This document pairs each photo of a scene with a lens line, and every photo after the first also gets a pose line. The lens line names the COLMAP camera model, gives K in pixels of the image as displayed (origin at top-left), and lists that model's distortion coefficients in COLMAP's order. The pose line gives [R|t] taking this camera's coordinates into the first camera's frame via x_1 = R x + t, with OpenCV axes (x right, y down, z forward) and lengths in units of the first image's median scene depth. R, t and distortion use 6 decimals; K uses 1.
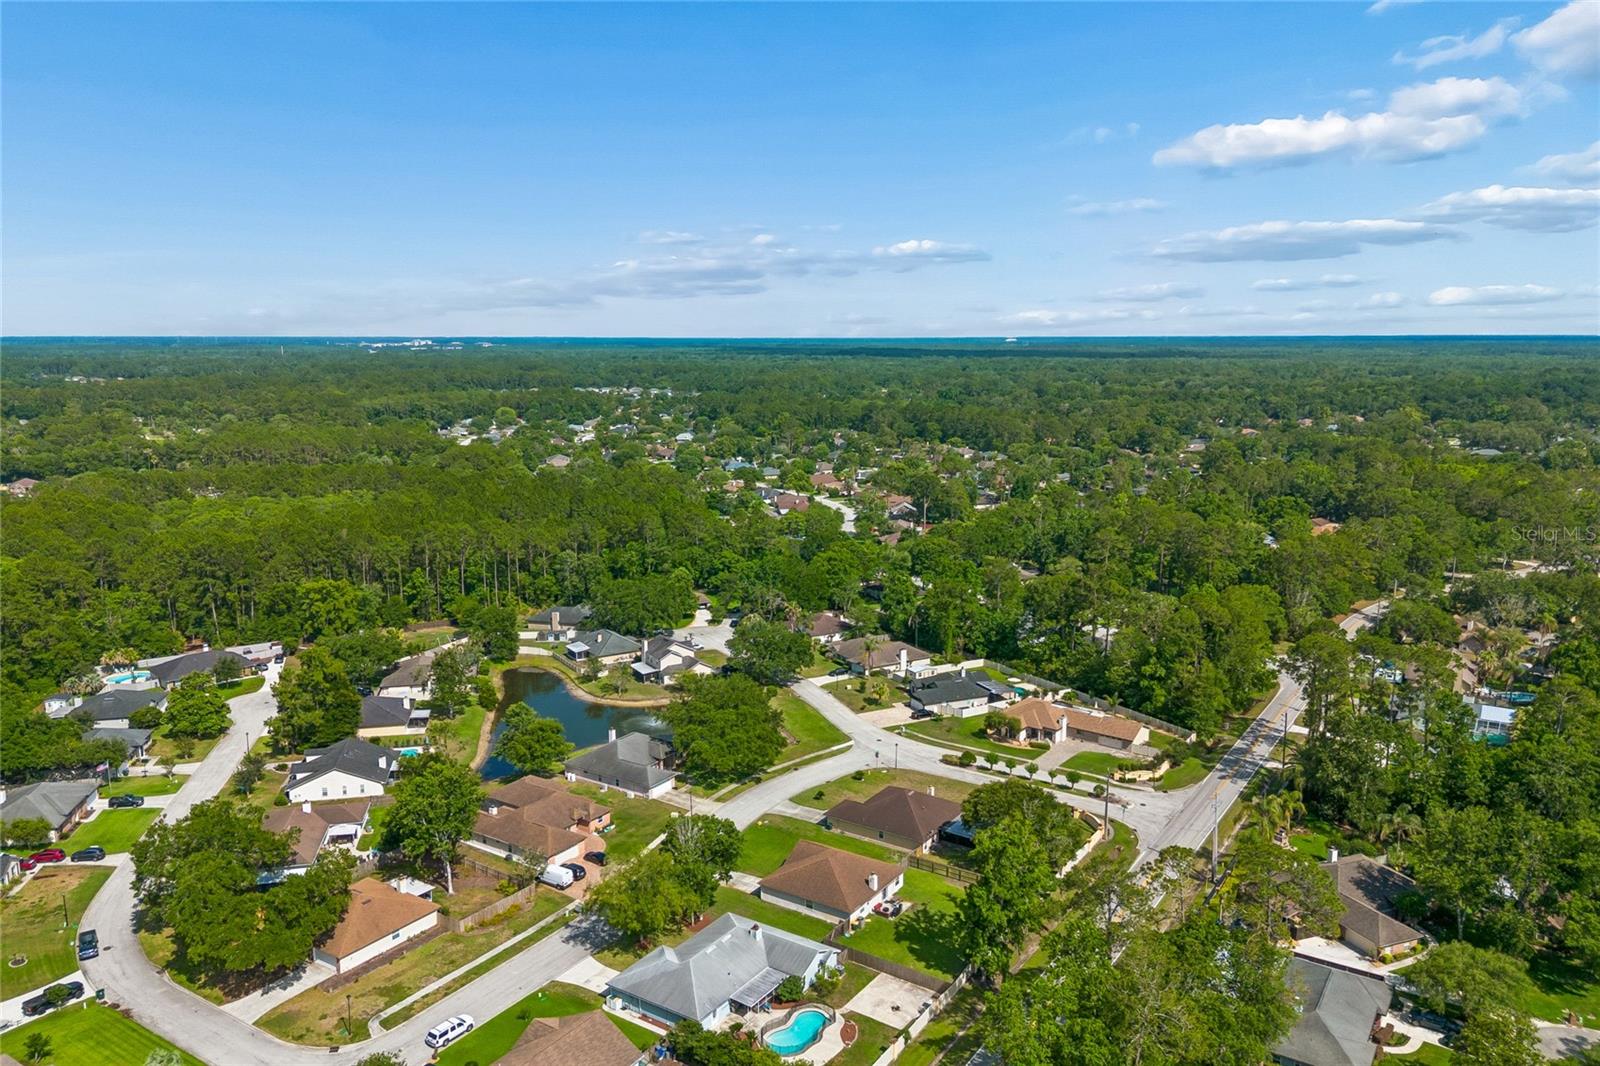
lens RADIAL K [[1145.7, 0, 799.6], [0, 1145.7, 531.2], [0, 0, 1]] dist [0.042824, -0.027400]
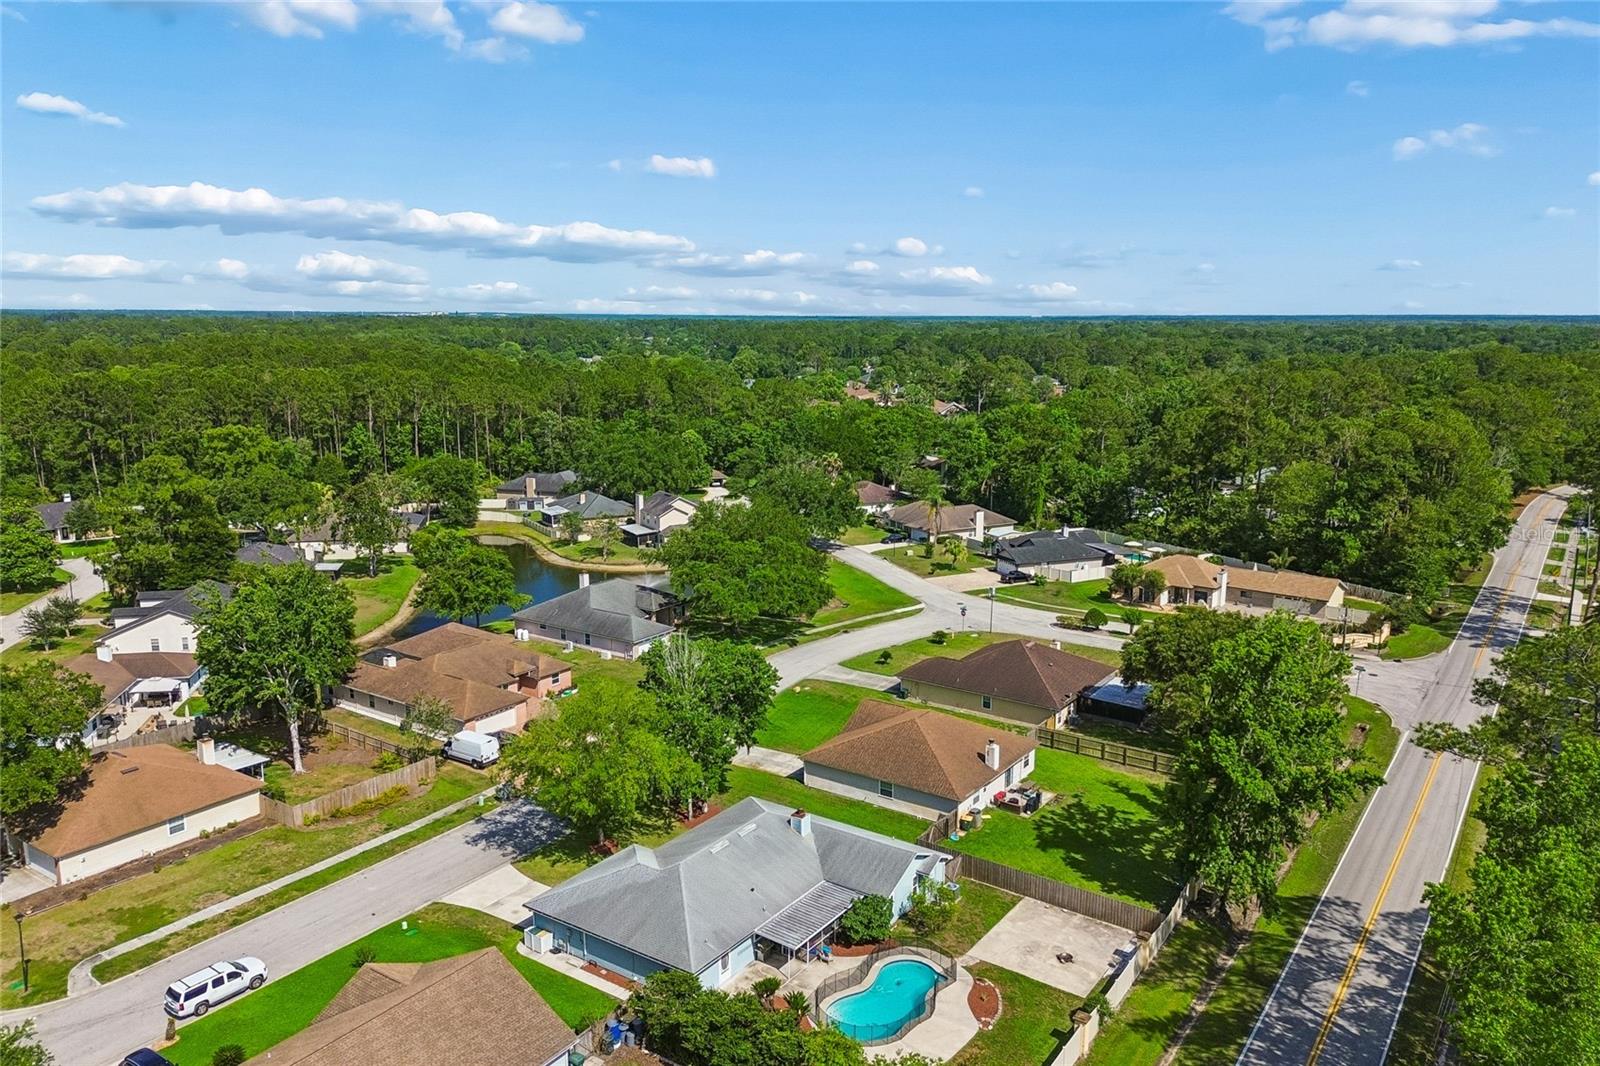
lens RADIAL K [[1145.7, 0, 797.5], [0, 1145.7, 535.7], [0, 0, 1]] dist [0.042824, -0.027400]
pose [[0.999807, 0.007006, -0.018339, -0.026767], [-0.006675, 0.999815, 0.018020, 0.177227], [0.018462, -0.017894, 0.999669, 0.396064]]
